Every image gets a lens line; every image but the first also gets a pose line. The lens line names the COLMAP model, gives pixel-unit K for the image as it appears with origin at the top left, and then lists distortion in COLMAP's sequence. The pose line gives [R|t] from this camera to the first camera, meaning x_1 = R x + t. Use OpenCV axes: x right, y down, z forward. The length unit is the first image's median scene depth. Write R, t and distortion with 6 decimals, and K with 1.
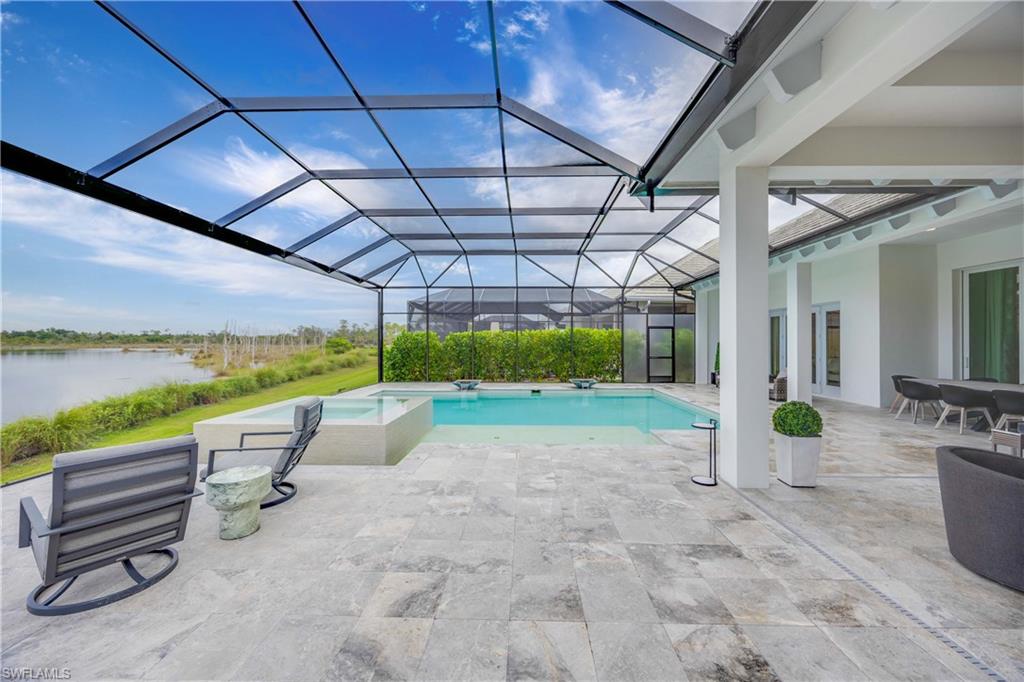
lens RADIAL K [[392.0, 0, 521.7], [0, 392.0, 341.7], [0, 0, 1]] dist [-0.003435, 0.000715]
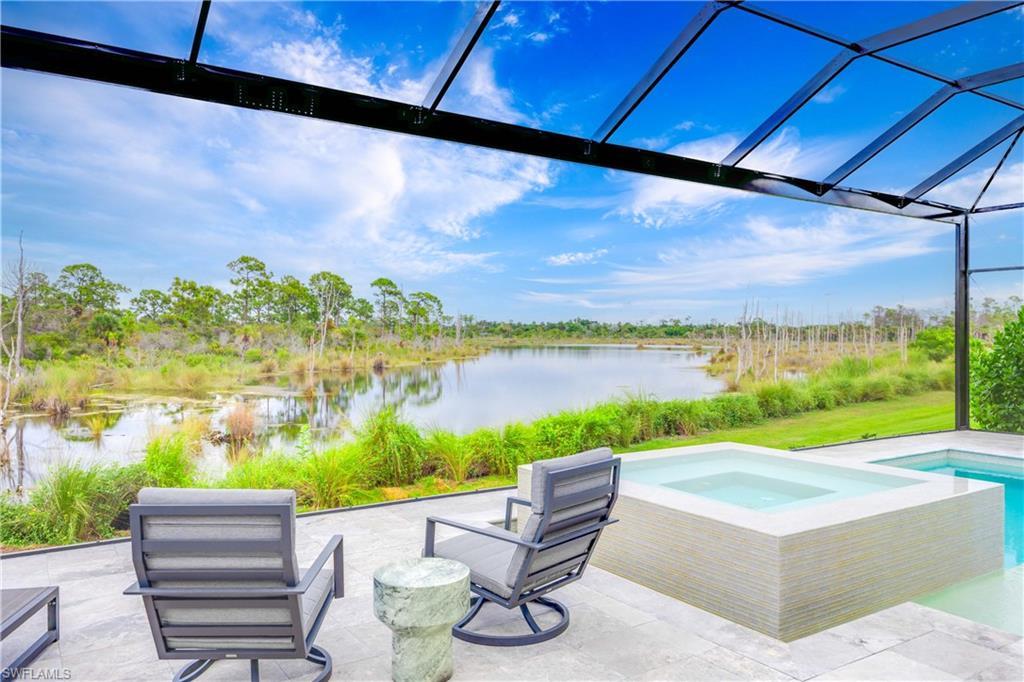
lens RADIAL K [[760.2, 0, 511.0], [0, 760.2, 339.7], [0, 0, 1]] dist [-0.001394, 0.001580]
pose [[0.567976, 0.006581, -0.823019, 0.047740], [-0.002780, 0.999978, 0.006078, 0.000083], [0.823040, -0.001164, 0.567982, 0.096879]]
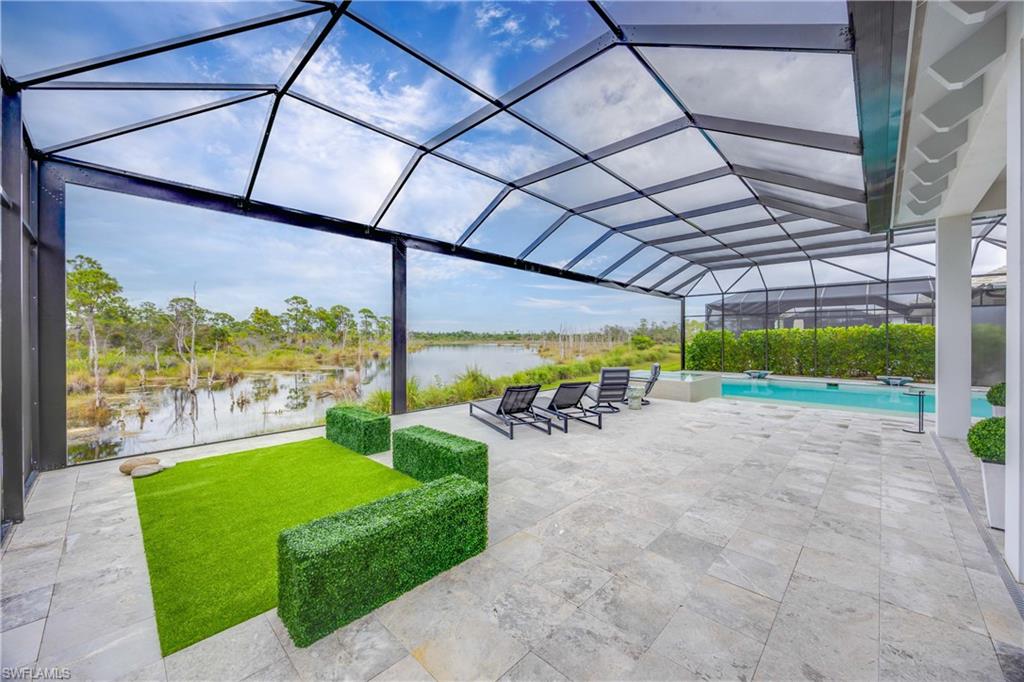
lens RADIAL K [[392.0, 0, 516.5], [0, 392.0, 337.9], [0, 0, 1]] dist [-0.003435, 0.000715]
pose [[0.740028, -0.001026, -0.672575, 0.095406], [-0.001583, 0.999993, -0.003267, 0.002906], [0.672574, 0.003482, 0.740021, -0.304153]]
